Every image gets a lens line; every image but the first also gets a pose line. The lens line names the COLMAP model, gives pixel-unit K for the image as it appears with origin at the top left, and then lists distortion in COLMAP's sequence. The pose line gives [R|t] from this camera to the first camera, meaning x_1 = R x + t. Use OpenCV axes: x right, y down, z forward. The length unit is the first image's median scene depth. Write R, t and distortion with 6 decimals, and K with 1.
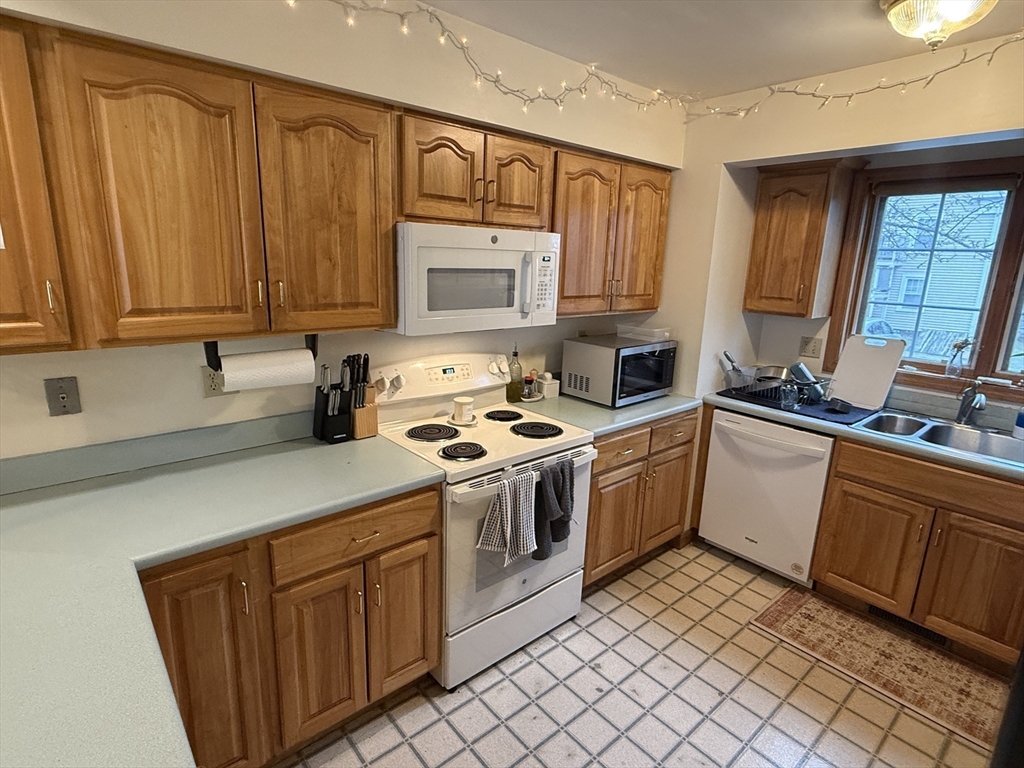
lens RADIAL K [[536.1, 0, 515.0], [0, 536.1, 380.1], [0, 0, 1]] dist [0.005680, 0.003081]
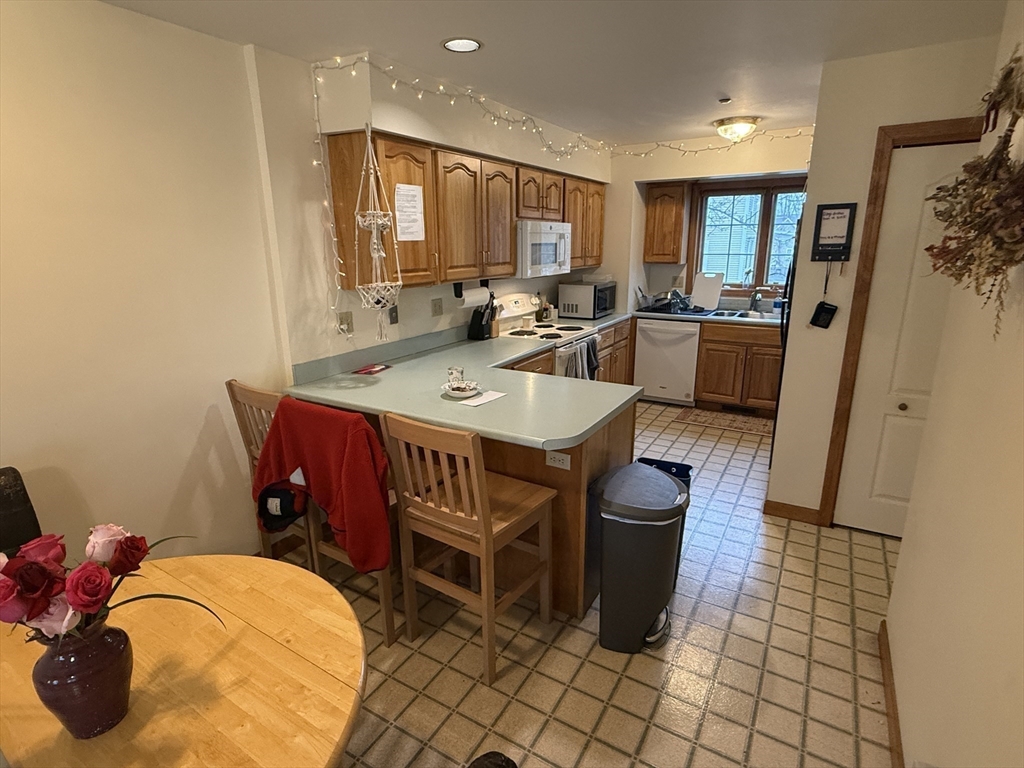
lens RADIAL K [[536.1, 0, 505.9], [0, 536.1, 386.5], [0, 0, 1]] dist [0.005680, 0.003081]
pose [[0.950120, -0.122633, 0.286762, -0.642339], [0.111251, 0.992229, 0.055721, 0.142896], [-0.291367, -0.021039, 0.956380, -0.645017]]
